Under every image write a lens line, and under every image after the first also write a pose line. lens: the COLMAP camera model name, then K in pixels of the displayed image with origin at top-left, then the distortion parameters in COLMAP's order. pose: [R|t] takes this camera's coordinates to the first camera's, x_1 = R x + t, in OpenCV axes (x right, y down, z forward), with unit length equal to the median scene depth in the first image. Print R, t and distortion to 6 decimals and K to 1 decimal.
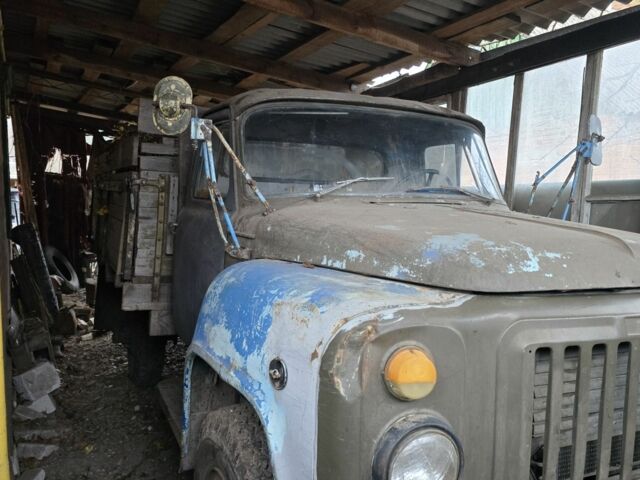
lens RADIAL K [[593.0, 0, 320.0], [0, 593.0, 240.0], [0, 0, 1]] dist [0.102564, -0.165373]
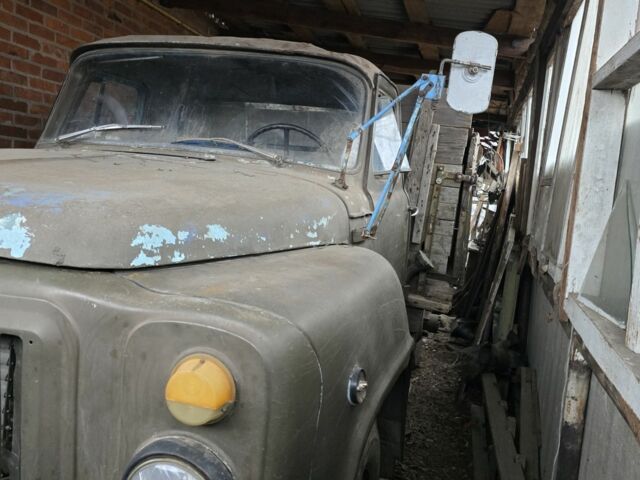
lens RADIAL K [[574.4, 0, 320.0], [0, 574.4, 240.0], [0, 0, 1]] dist [0.100111, -0.141231]
pose [[0.750220, 0.113639, -0.651349, 1.061407], [-0.108001, 0.992950, 0.048842, -0.008337], [0.652308, 0.033704, 0.757204, 0.633411]]
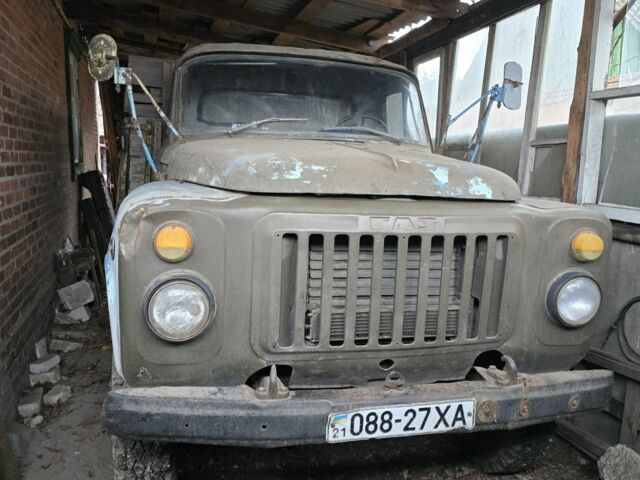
lens RADIAL K [[593.0, 0, 320.0], [0, 593.0, 240.0], [0, 0, 1]] dist [0.102564, -0.165373]
pose [[0.983878, 0.032720, -0.175821, 0.443318], [-0.022004, 0.997799, 0.062558, 0.071770], [0.177481, -0.057681, 0.982432, -0.195054]]
